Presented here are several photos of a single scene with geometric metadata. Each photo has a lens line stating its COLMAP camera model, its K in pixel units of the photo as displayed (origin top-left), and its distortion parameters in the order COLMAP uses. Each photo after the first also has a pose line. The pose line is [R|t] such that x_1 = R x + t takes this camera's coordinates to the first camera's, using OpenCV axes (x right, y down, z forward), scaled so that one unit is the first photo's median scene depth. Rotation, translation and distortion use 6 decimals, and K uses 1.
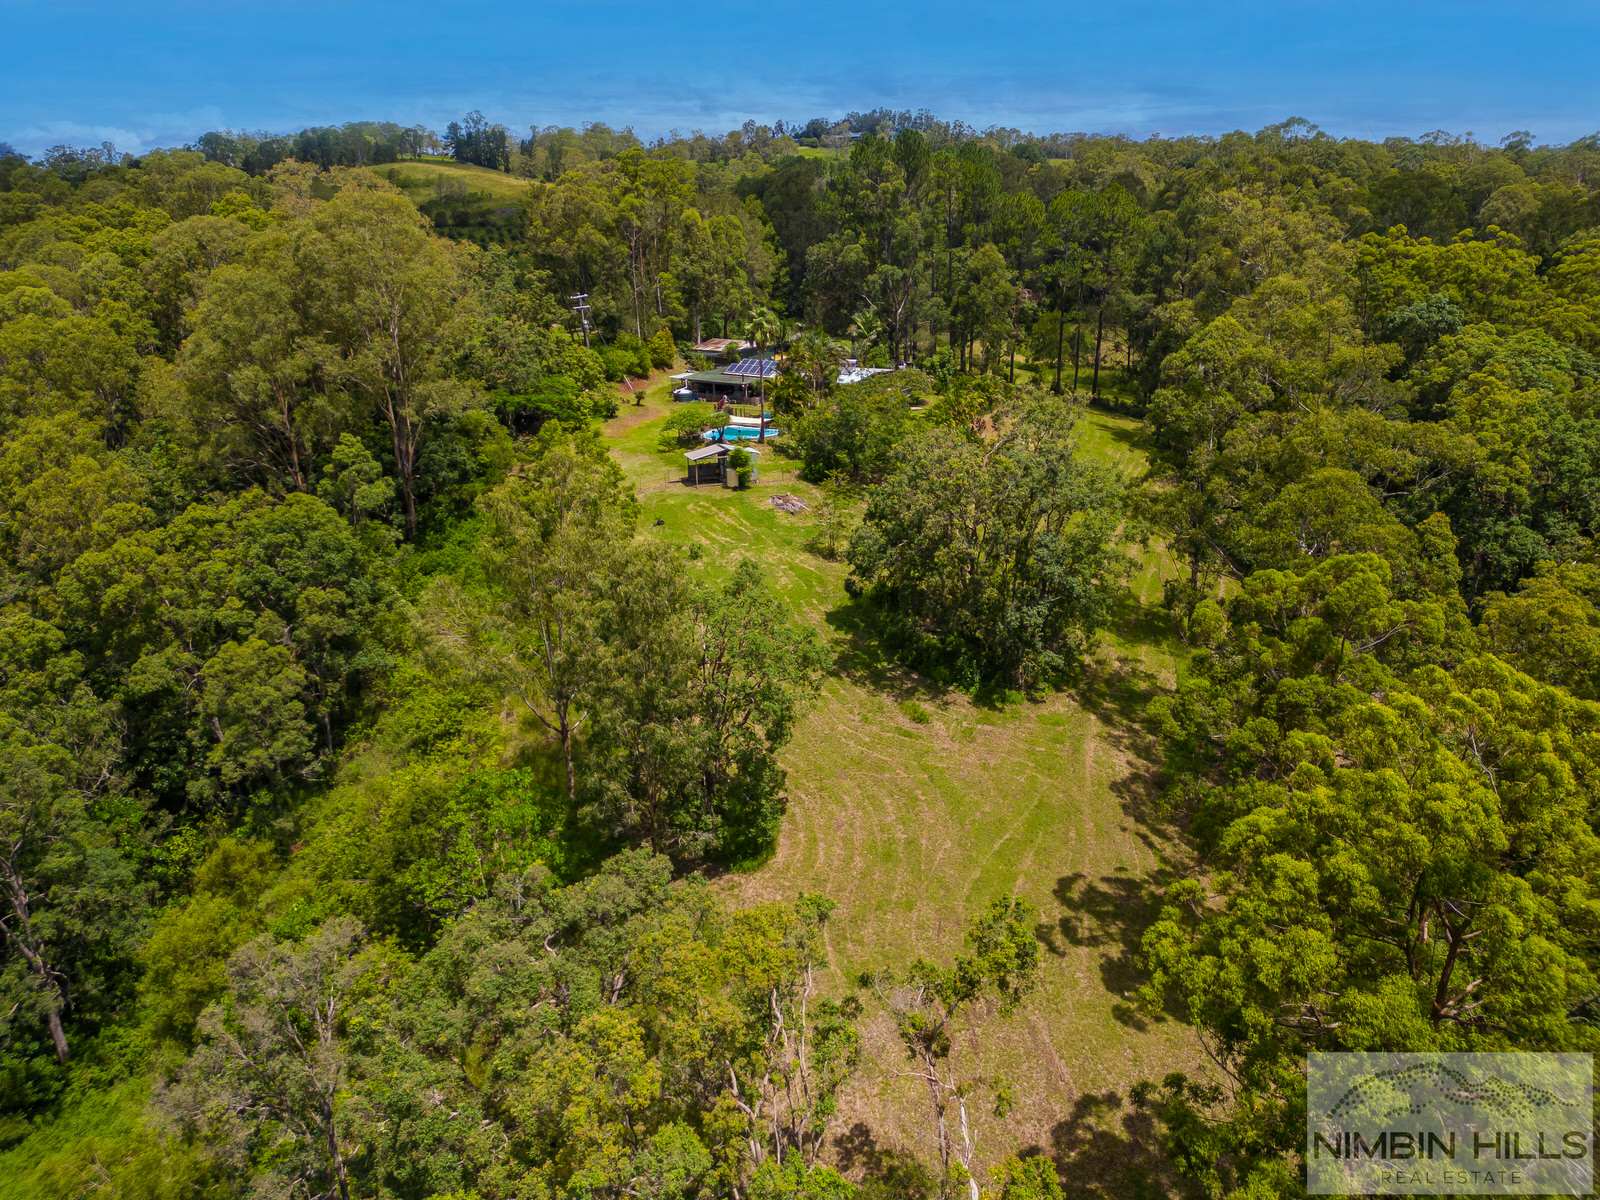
lens RADIAL K [[1118.4, 0, 797.4], [0, 1118.4, 600.1], [0, 0, 1]] dist [0.083085, -0.081041]
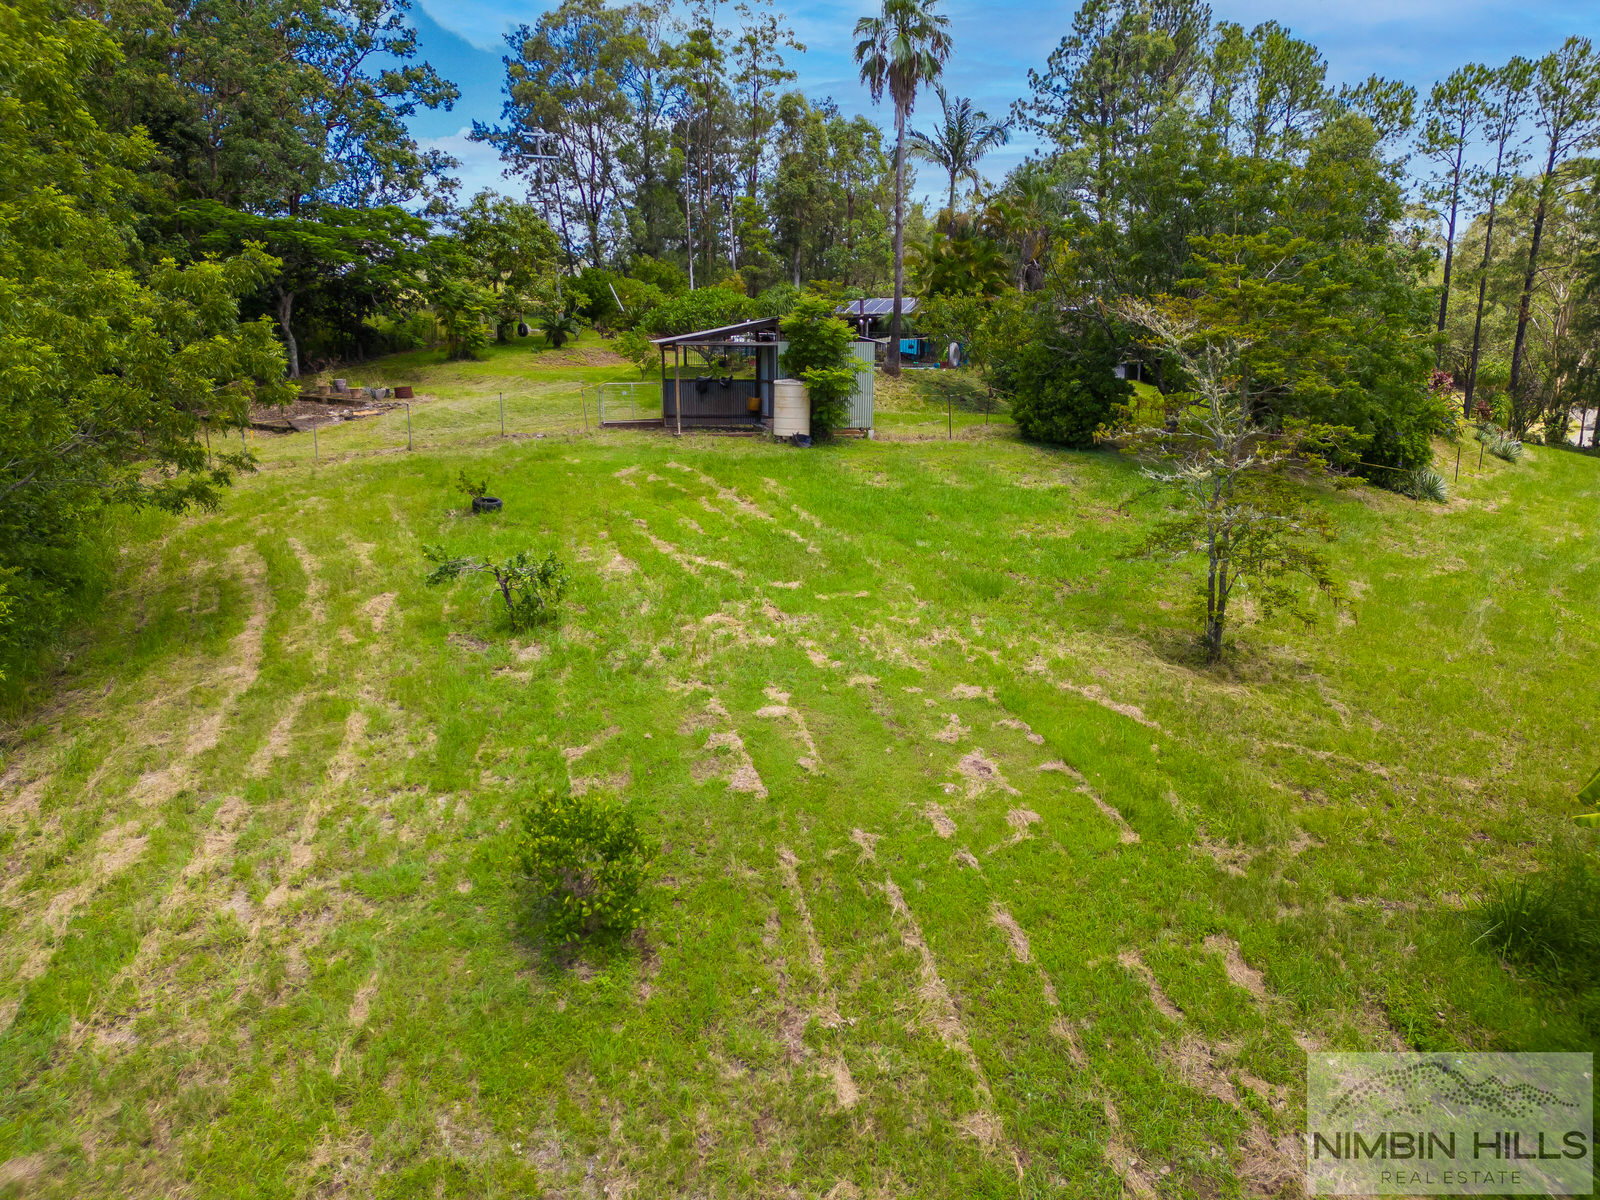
lens RADIAL K [[1130.4, 0, 800.0], [0, 1130.4, 600.0], [0, 0, 1]] dist [0.026375, -0.002603]
pose [[0.991917, 0.039819, -0.120476, -0.013398], [-0.054666, 0.990954, -0.122559, -0.015188], [0.114506, 0.128155, 0.985122, 0.604524]]
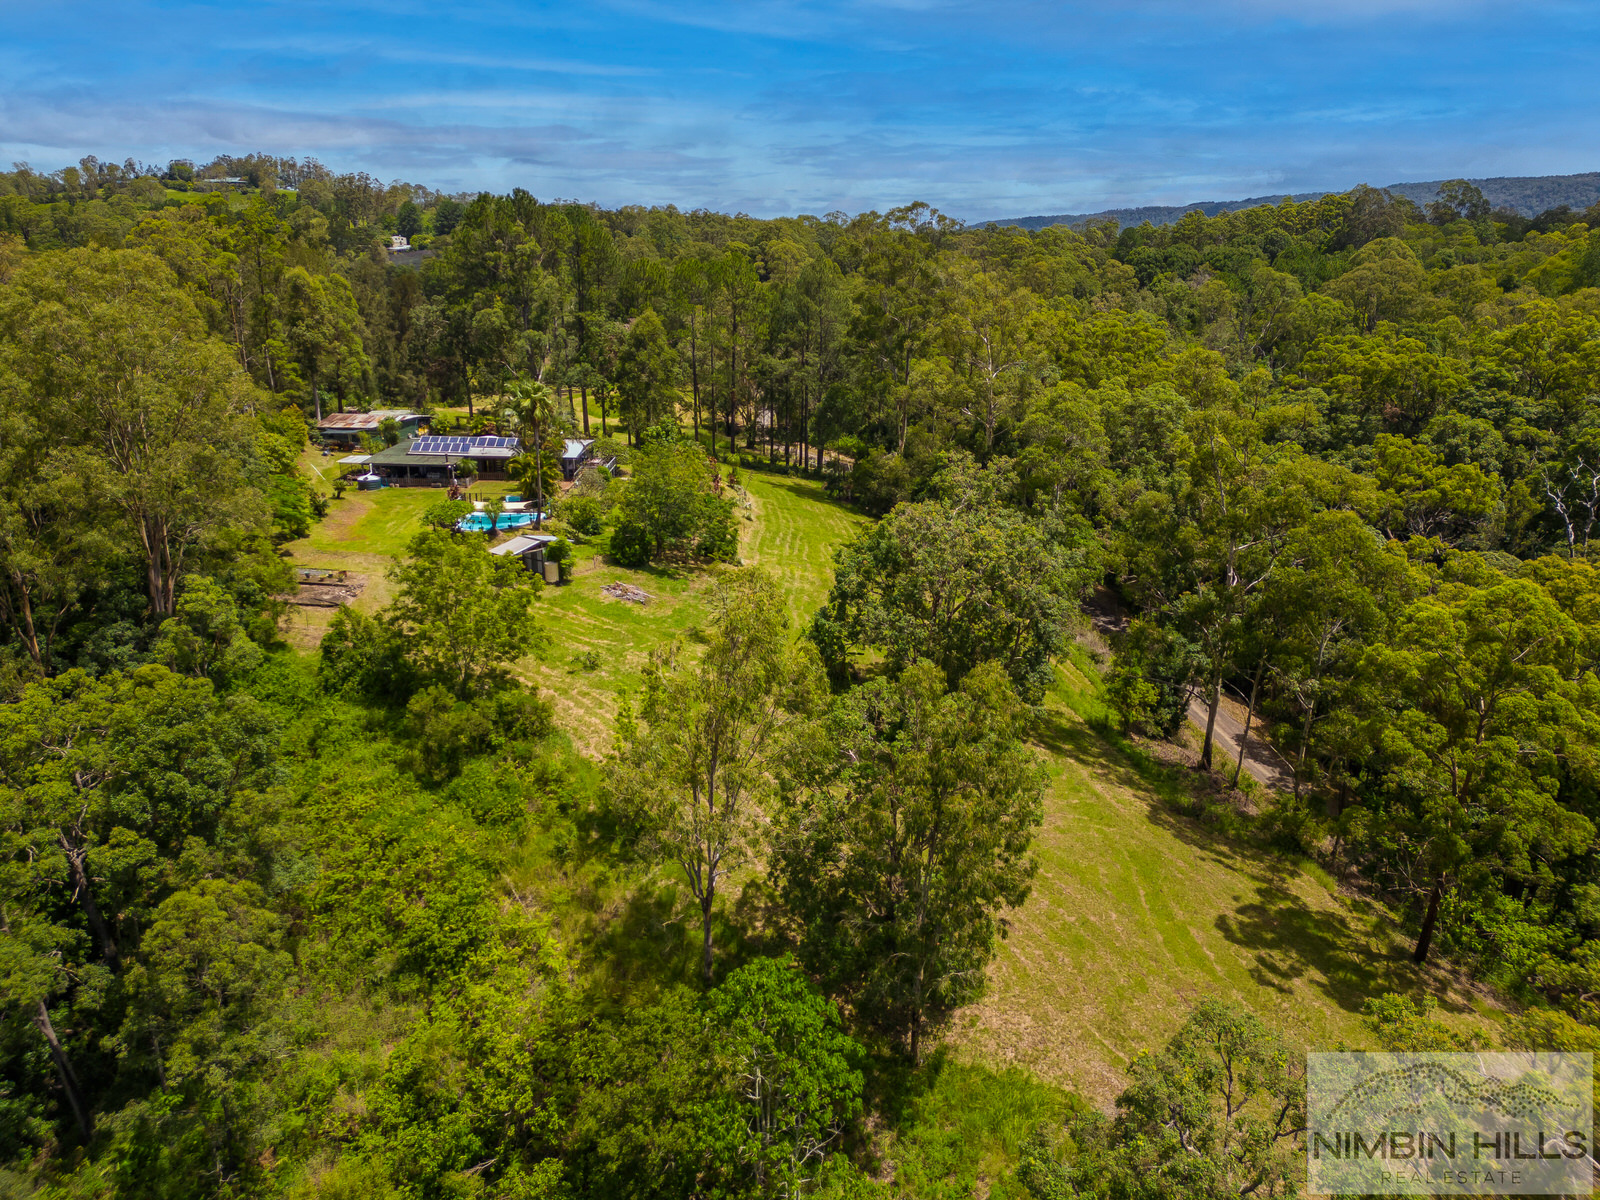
lens RADIAL K [[1130.4, 0, 800.0], [0, 1130.4, 600.0], [0, 0, 1]] dist [0.026375, -0.002603]
pose [[0.871172, -0.122489, 0.475454, -0.272561], [0.144726, 0.989418, -0.010282, -0.043645], [-0.469163, 0.077768, 0.879681, 0.110607]]
